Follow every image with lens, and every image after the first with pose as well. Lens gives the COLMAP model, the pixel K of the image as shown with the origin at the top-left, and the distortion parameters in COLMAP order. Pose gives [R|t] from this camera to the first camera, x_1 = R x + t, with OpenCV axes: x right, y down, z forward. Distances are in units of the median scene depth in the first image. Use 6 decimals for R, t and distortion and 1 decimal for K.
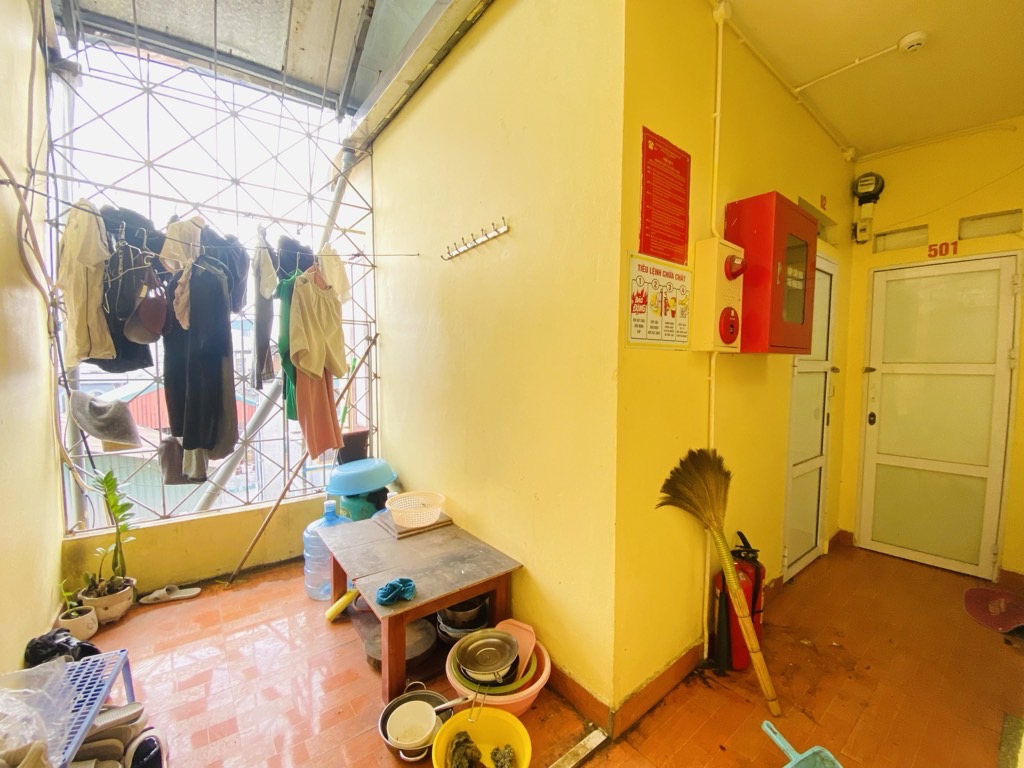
lens RADIAL K [[412.8, 0, 509.0], [0, 412.8, 383.2], [0, 0, 1]] dist [-0.003308, -0.000344]
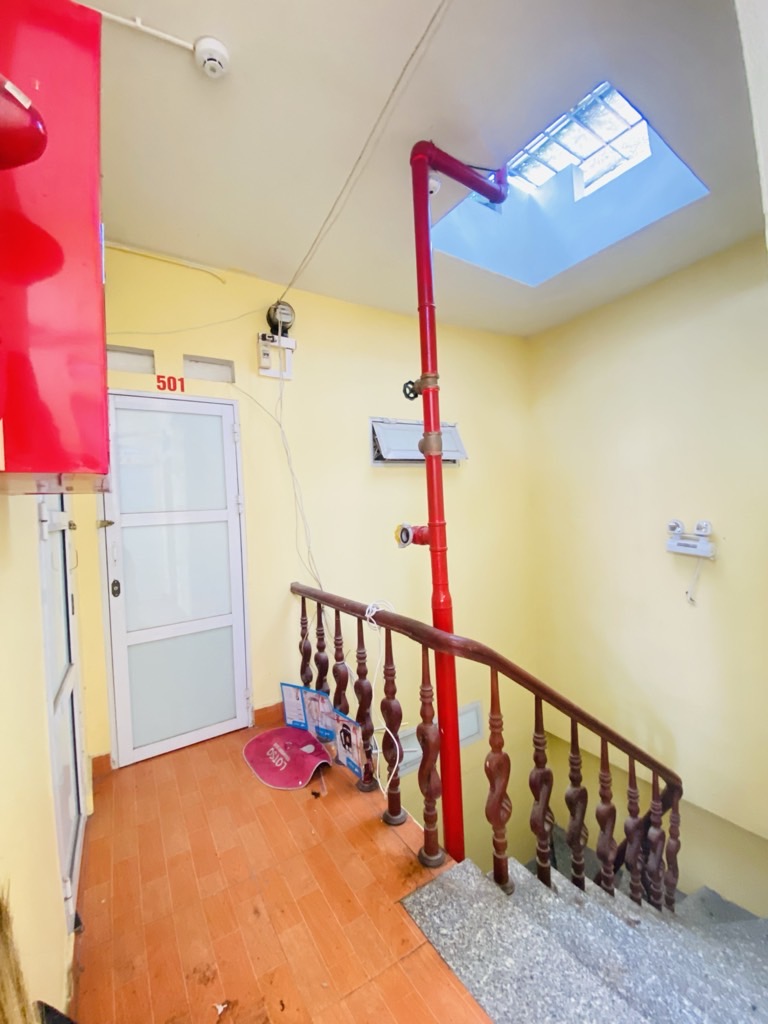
lens RADIAL K [[412.8, 0, 380.8], [0, 412.8, 507.2], [0, 0, 1]] dist [-0.003308, -0.000344]
pose [[0.080570, -0.013426, 0.996659, 0.195717], [0.098058, 0.995166, 0.005479, -0.018817], [-0.991914, 0.097289, 0.081497, 0.495984]]
